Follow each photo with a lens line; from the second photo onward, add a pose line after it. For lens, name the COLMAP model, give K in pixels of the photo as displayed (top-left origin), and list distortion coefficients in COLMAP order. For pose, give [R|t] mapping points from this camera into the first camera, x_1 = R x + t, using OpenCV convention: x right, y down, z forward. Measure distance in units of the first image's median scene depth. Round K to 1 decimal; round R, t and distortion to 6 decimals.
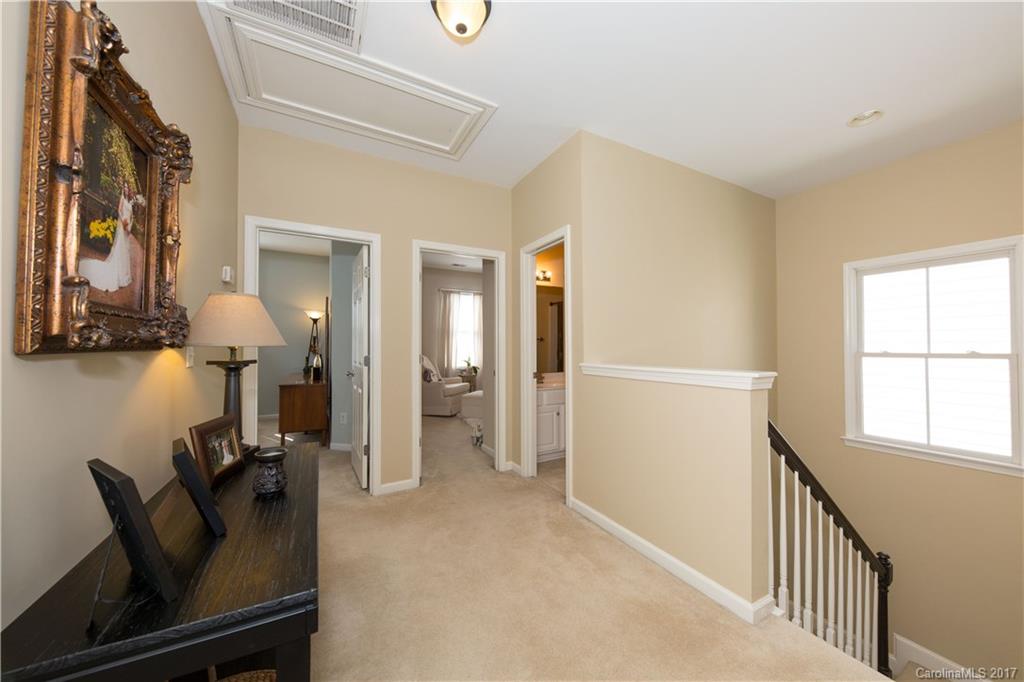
lens RADIAL K [[352.5, 0, 512.0], [0, 352.5, 341.0], [0, 0, 1]] dist [0.009217, -0.005144]
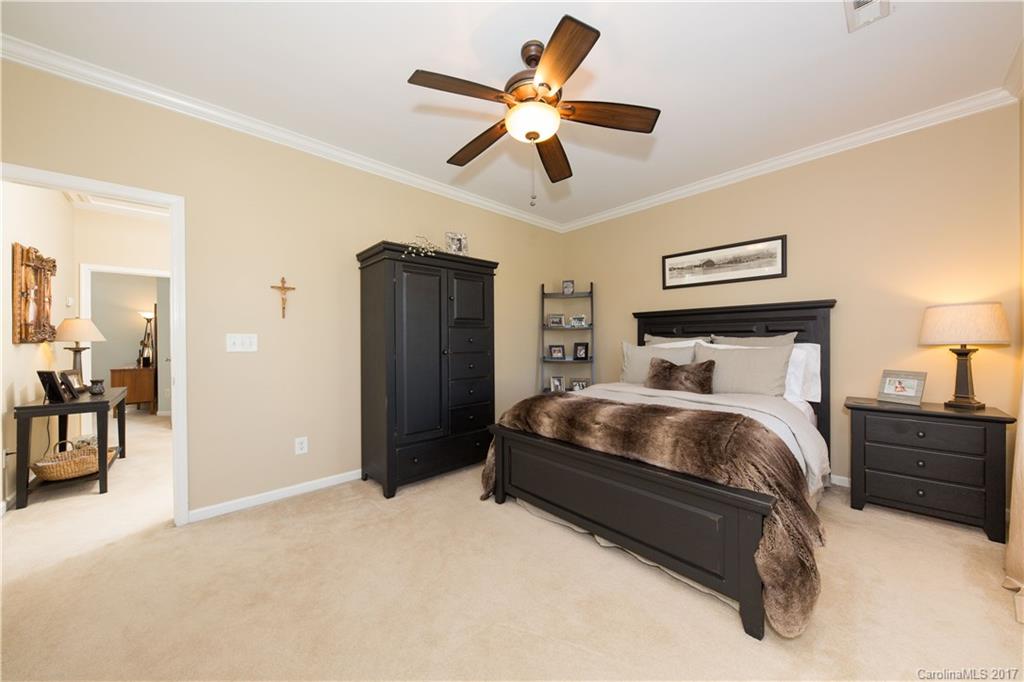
lens RADIAL K [[352.5, 0, 512.0], [0, 352.5, 341.0], [0, 0, 1]] dist [0.009217, -0.005144]
pose [[0.968871, -0.003498, 0.247540, 1.340152], [-0.000762, 0.999853, 0.017113, -0.026152], [-0.247564, -0.016769, 0.968726, -1.865671]]
